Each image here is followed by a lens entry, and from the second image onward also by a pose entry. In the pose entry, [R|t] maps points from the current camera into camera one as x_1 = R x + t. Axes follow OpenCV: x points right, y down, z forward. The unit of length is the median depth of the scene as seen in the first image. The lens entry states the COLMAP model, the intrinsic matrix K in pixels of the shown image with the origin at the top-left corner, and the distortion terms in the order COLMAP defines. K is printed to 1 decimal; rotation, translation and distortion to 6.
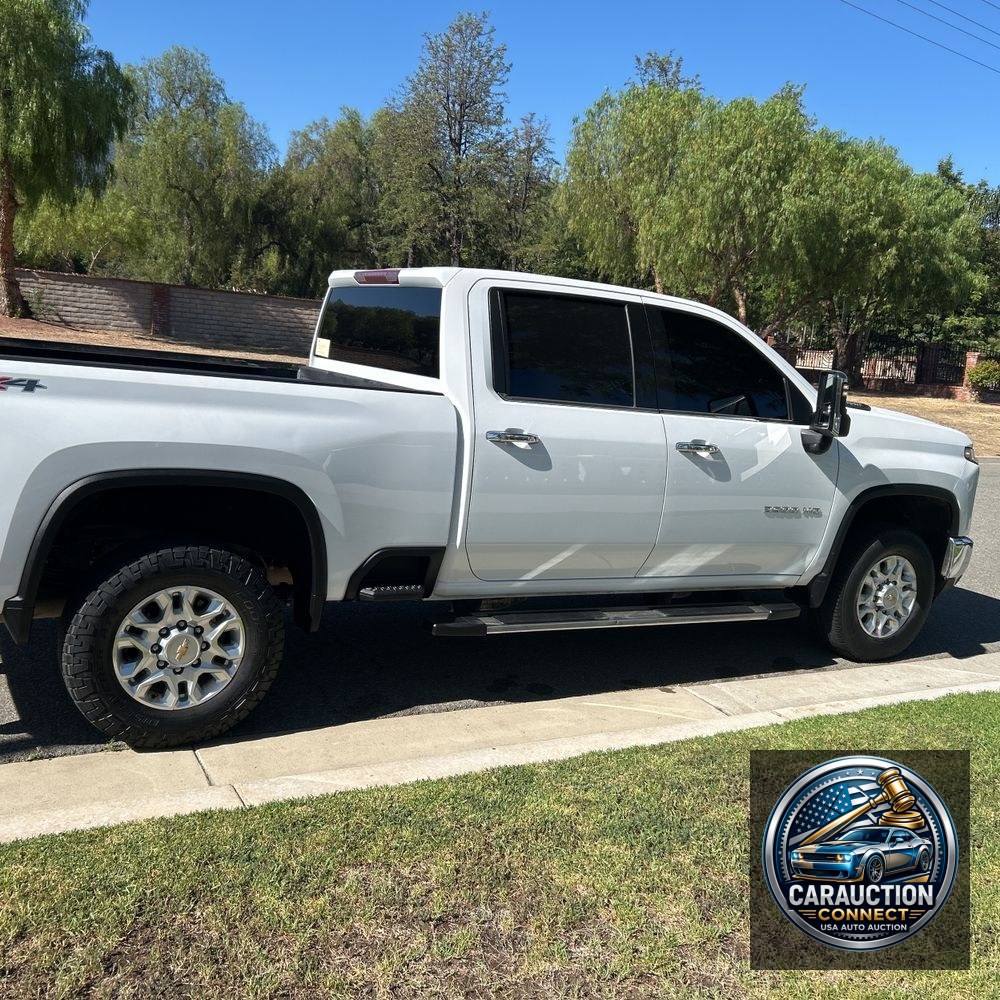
lens RADIAL K [[1005.8, 0, 500.0], [0, 1005.8, 500.0], [0, 0, 1]] dist [0.071658, -0.087356]
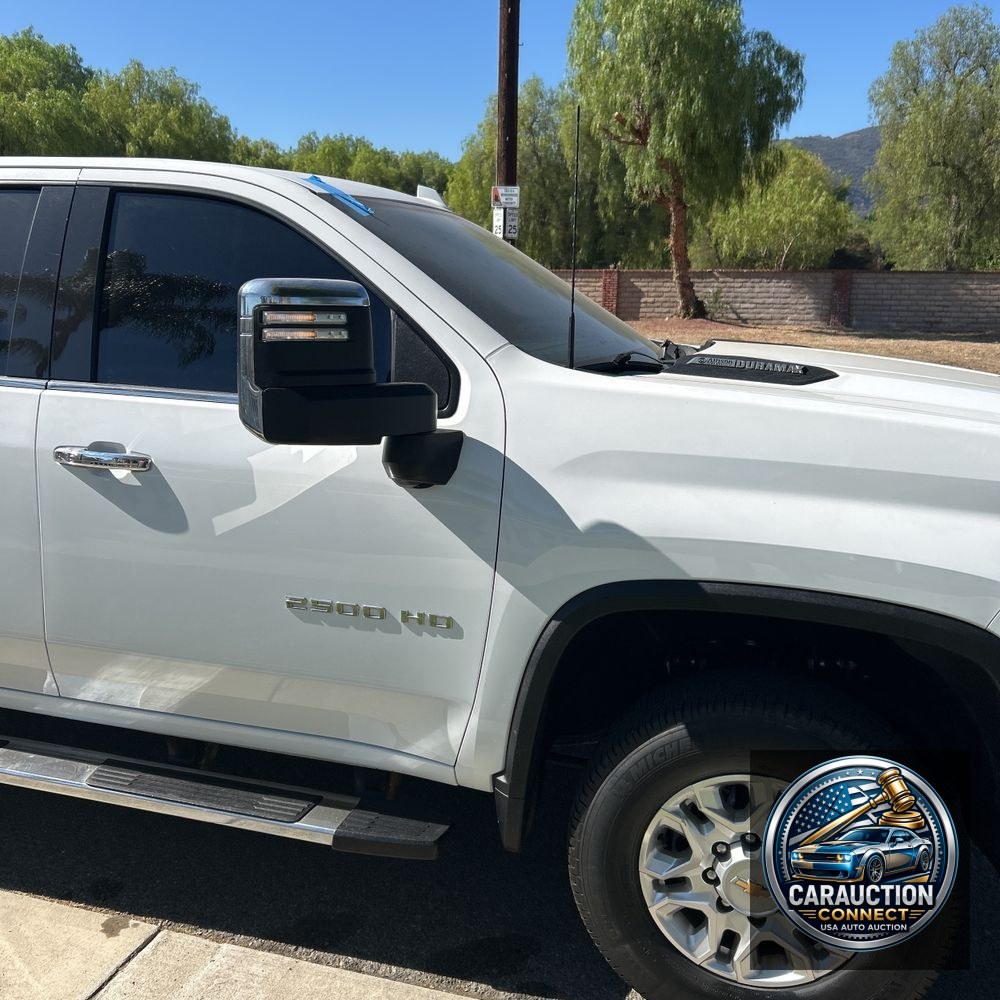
lens RADIAL K [[1016.9, 0, 485.7], [0, 1016.9, 498.5], [0, 0, 1]] dist [0.011759, -0.002338]
pose [[0.695560, 0.060680, -0.715901, 0.110785], [-0.062249, 0.997770, 0.024091, -0.009169], [0.715766, 0.027807, 0.697786, 0.128499]]
